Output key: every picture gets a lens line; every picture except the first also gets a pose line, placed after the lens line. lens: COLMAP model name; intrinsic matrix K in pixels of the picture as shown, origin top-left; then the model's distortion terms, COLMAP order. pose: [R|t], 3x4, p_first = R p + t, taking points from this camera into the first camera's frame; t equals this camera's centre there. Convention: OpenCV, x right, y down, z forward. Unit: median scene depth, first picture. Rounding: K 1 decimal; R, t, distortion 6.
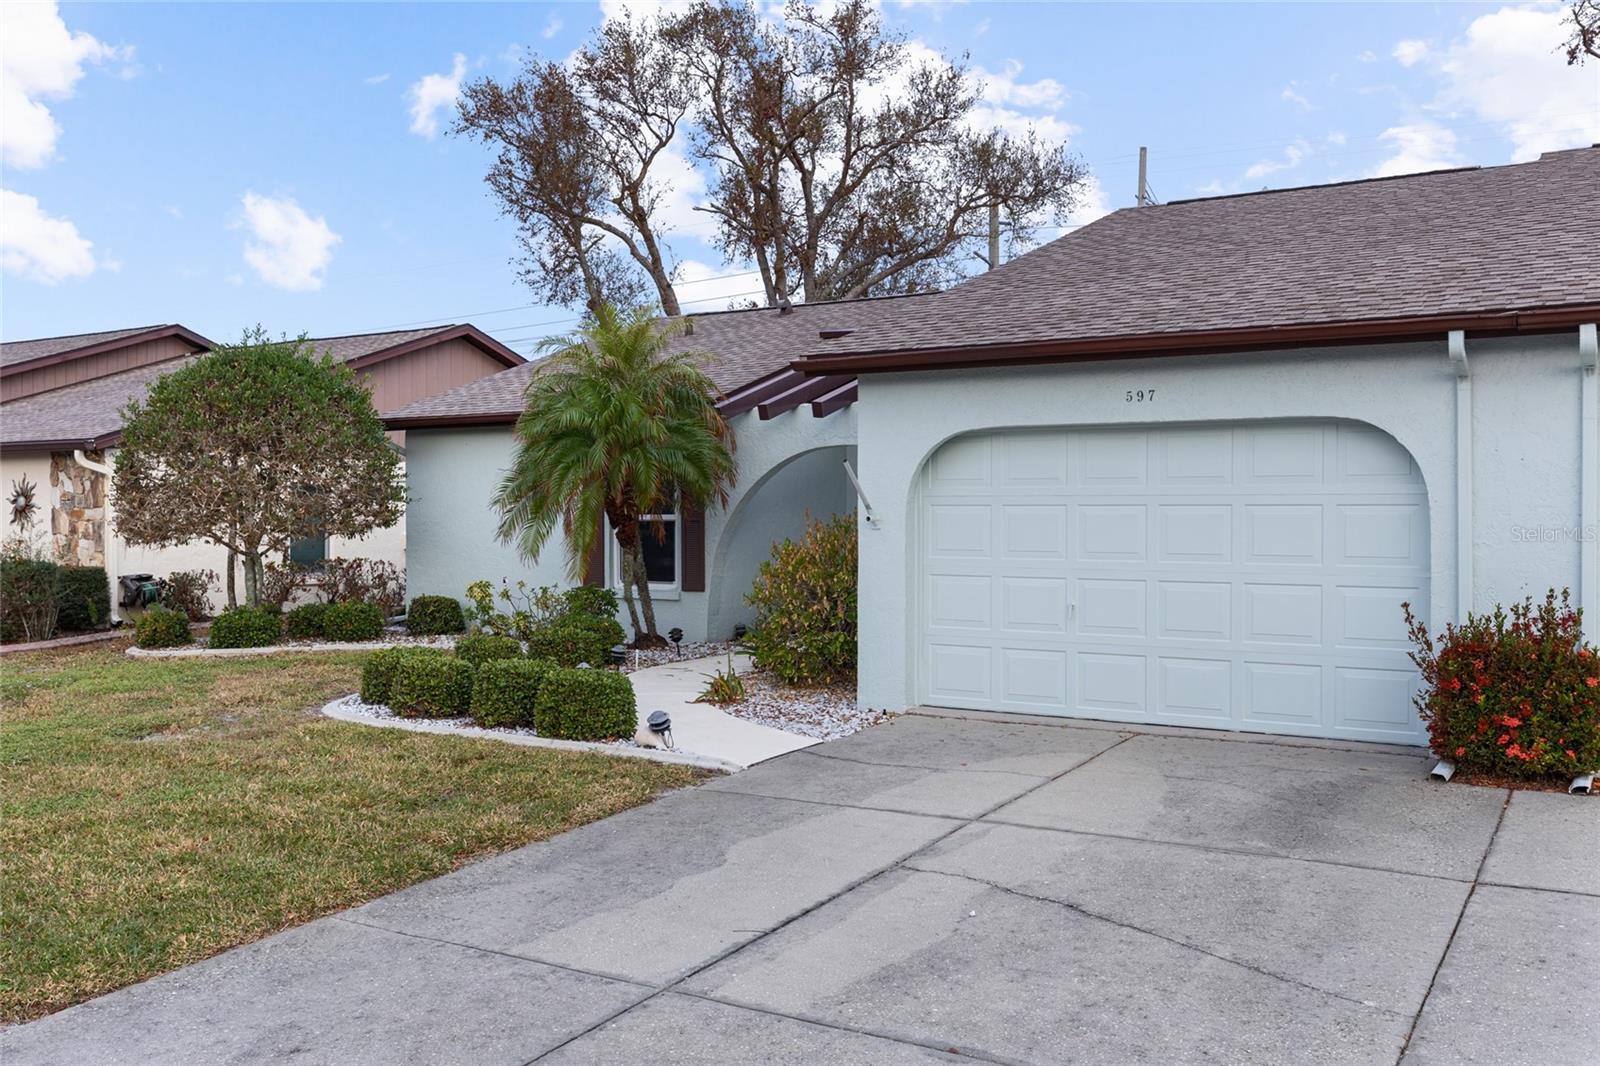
lens RADIAL K [[1406.5, 0, 799.0], [0, 1406.5, 535.9], [0, 0, 1]] dist [0.014009, 0.003176]
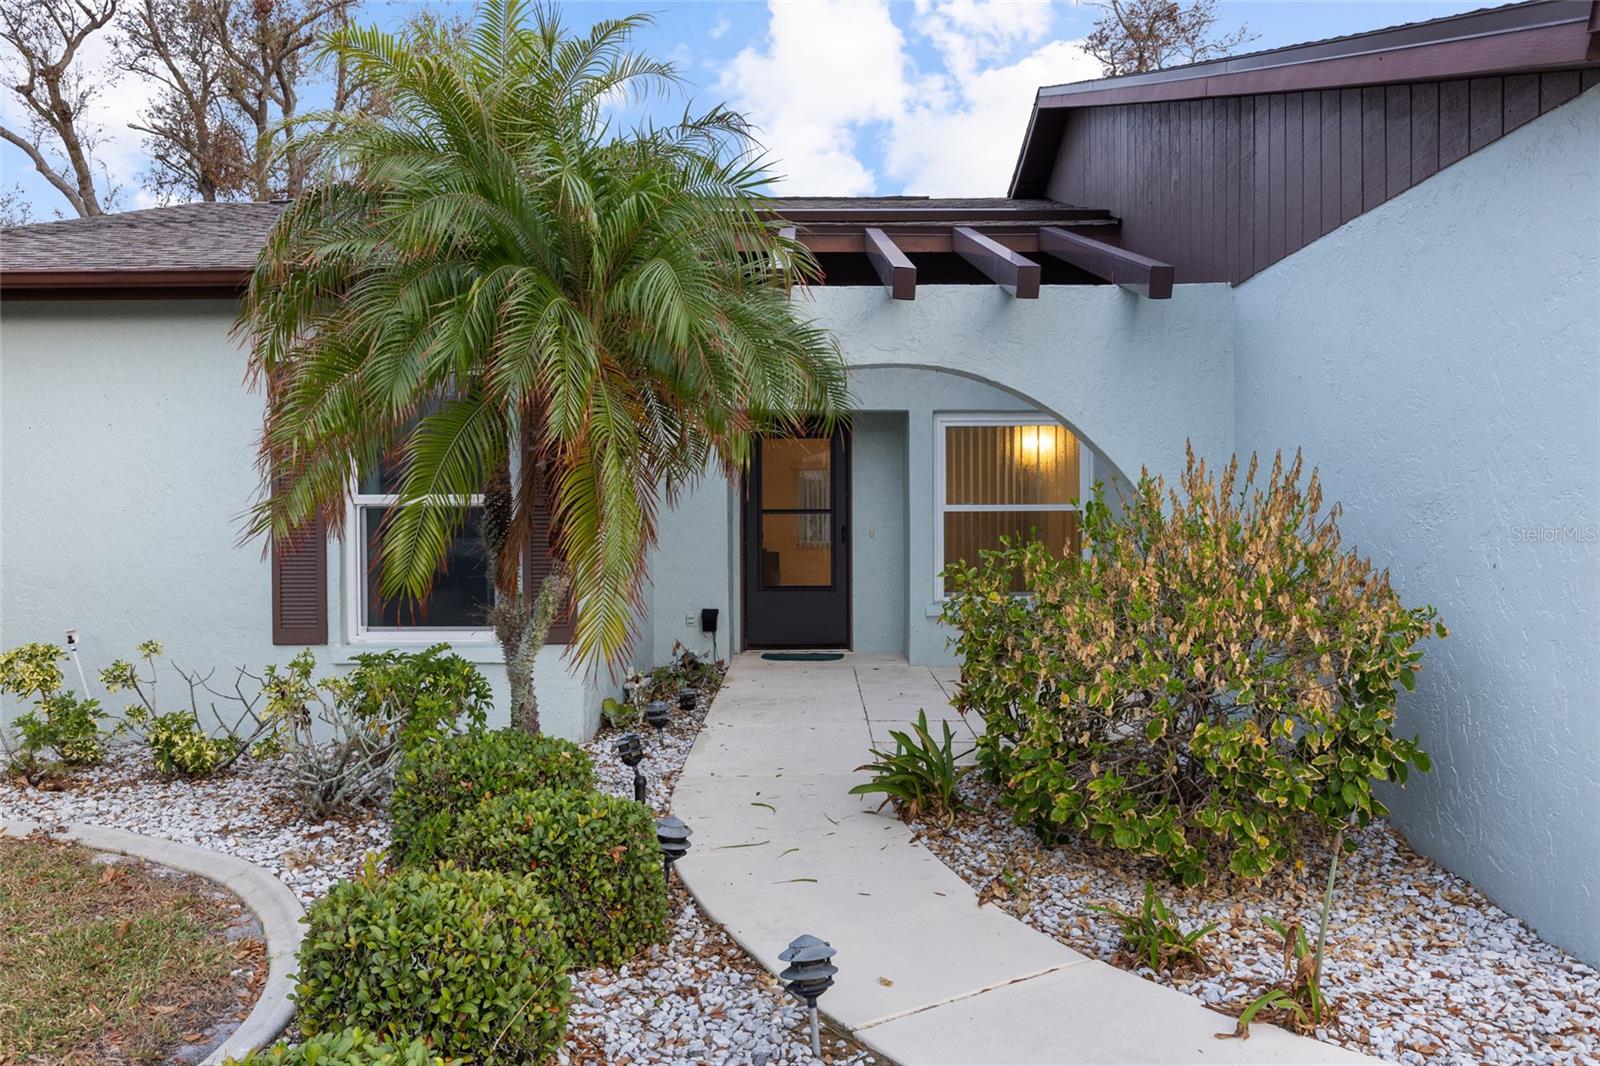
lens RADIAL K [[1170.6, 0, 803.3], [0, 1170.6, 534.4], [0, 0, 1]] dist [-0.002655, -0.003352]
pose [[0.855034, -0.008953, 0.518495, -0.100060], [0.012039, 0.999924, -0.002585, 0.000886], [-0.518433, 0.008453, 0.855077, 0.272552]]
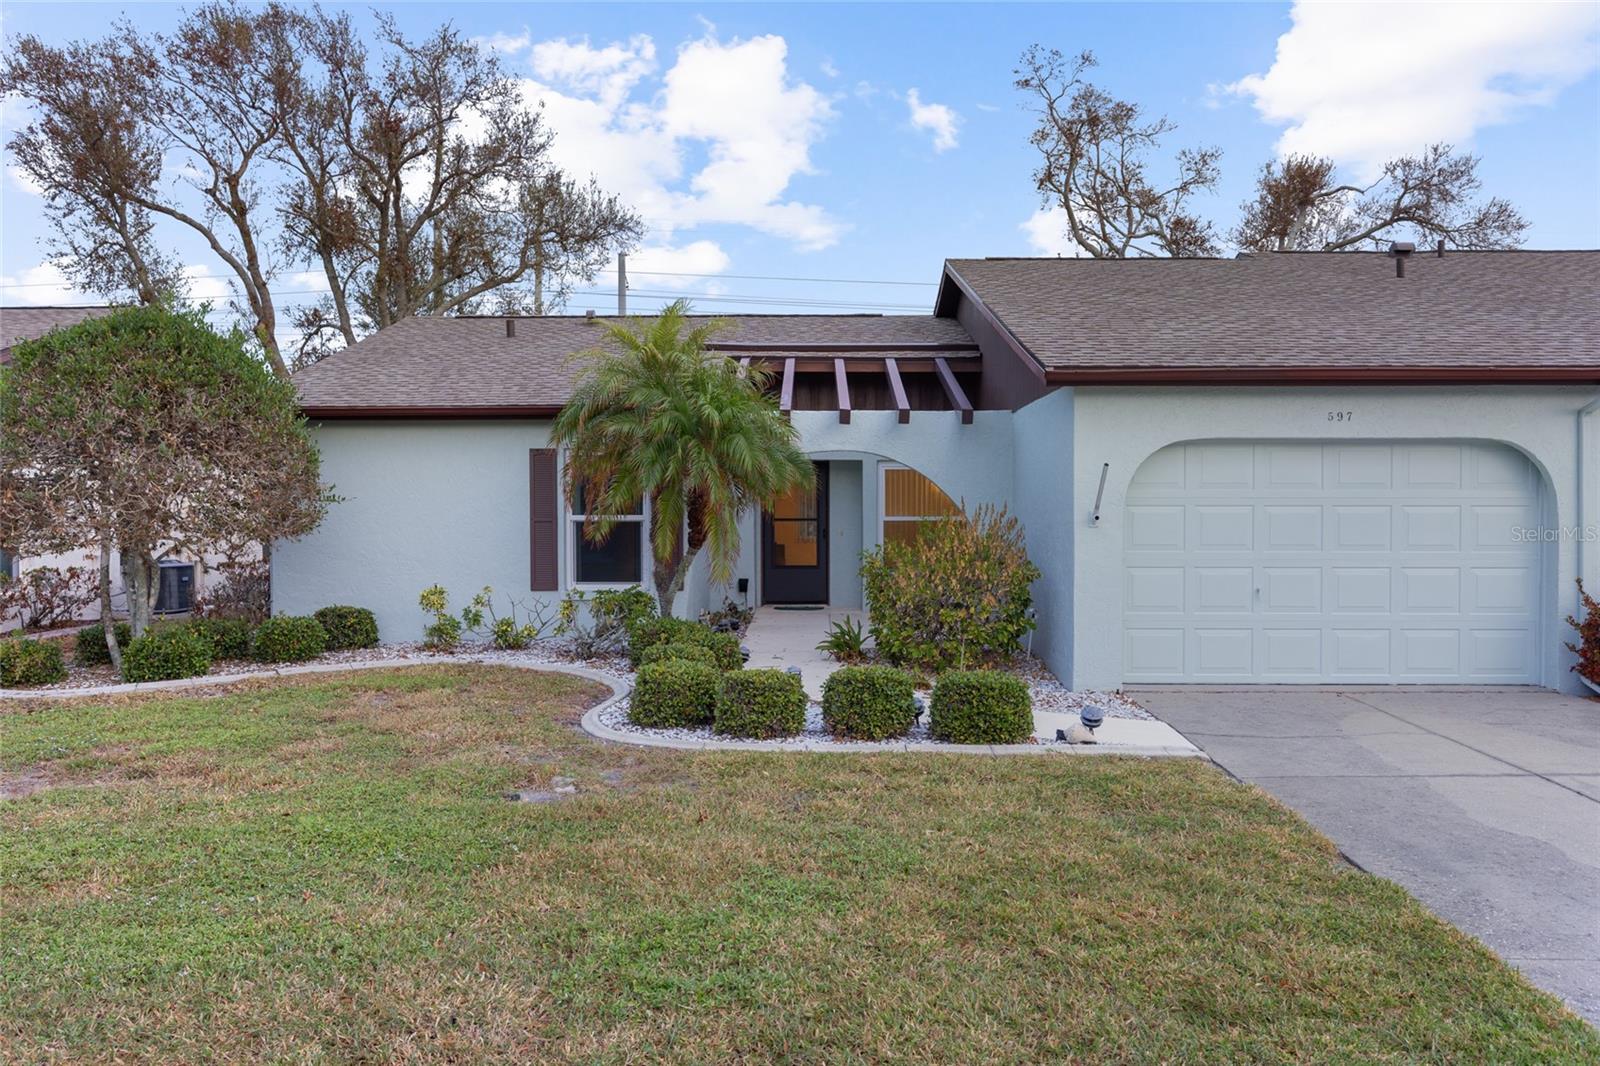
lens RADIAL K [[1170.7, 0, 797.8], [0, 1170.7, 536.2], [0, 0, 1]] dist [0.001872, -0.008327]
pose [[0.859879, -0.010750, 0.510385, -0.196843], [0.009601, 0.999942, 0.004886, -0.001422], [-0.510408, 0.000699, 0.859932, 0.105319]]
